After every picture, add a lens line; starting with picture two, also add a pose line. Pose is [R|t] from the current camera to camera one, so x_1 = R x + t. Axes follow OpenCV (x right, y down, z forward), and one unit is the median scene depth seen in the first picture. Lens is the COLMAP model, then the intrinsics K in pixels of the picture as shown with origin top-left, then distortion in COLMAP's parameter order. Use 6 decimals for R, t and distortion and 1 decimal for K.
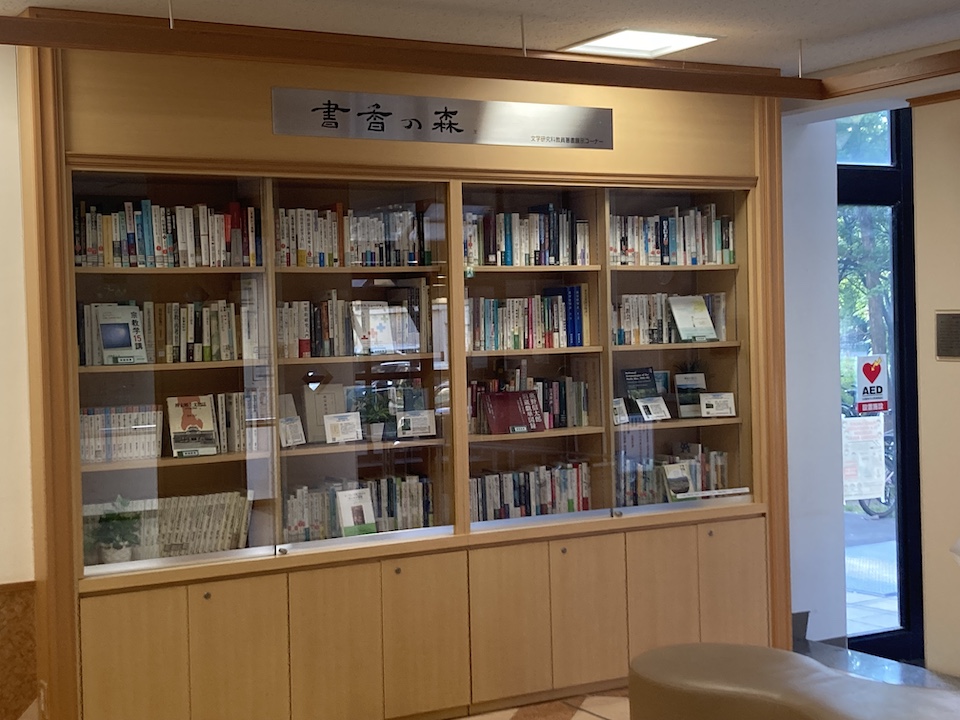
lens RADIAL K [[1466.4, 0, 479.7], [0, 1466.4, 363.0], [0, 0, 1]] dist [0.064670, 0.000000]
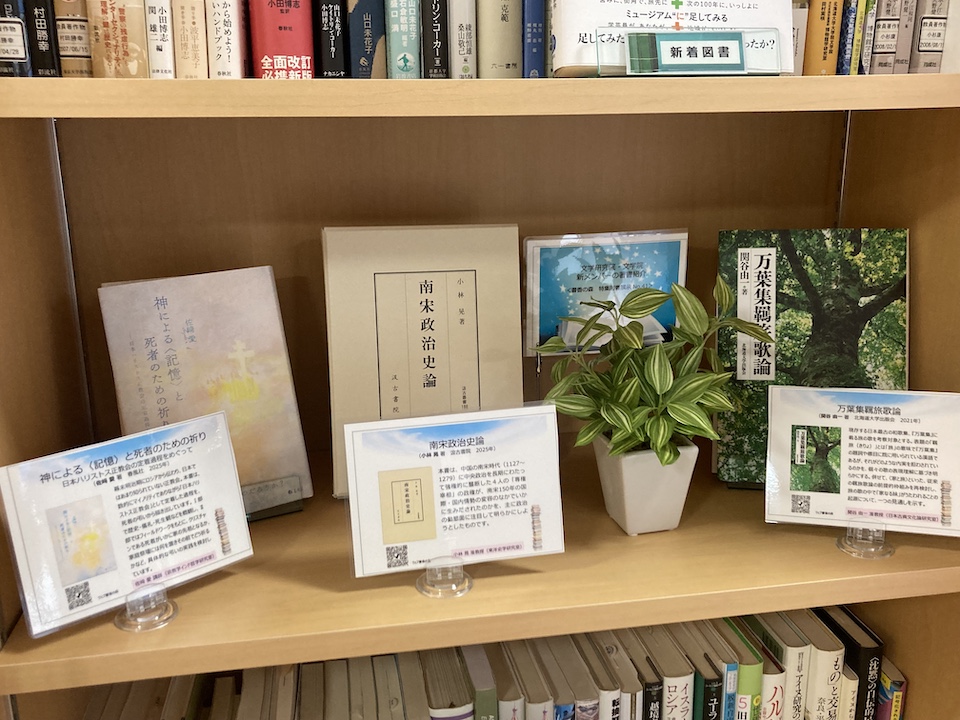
lens RADIAL K [[892.4, 0, 475.8], [0, 892.4, 356.9], [0, 0, 1]] dist [0.021365, 0.000000]
pose [[0.940411, 0.097452, -0.325777, -0.054811], [-0.021672, 0.973283, 0.228586, 0.002958], [0.339349, -0.207904, 0.917397, 0.871782]]
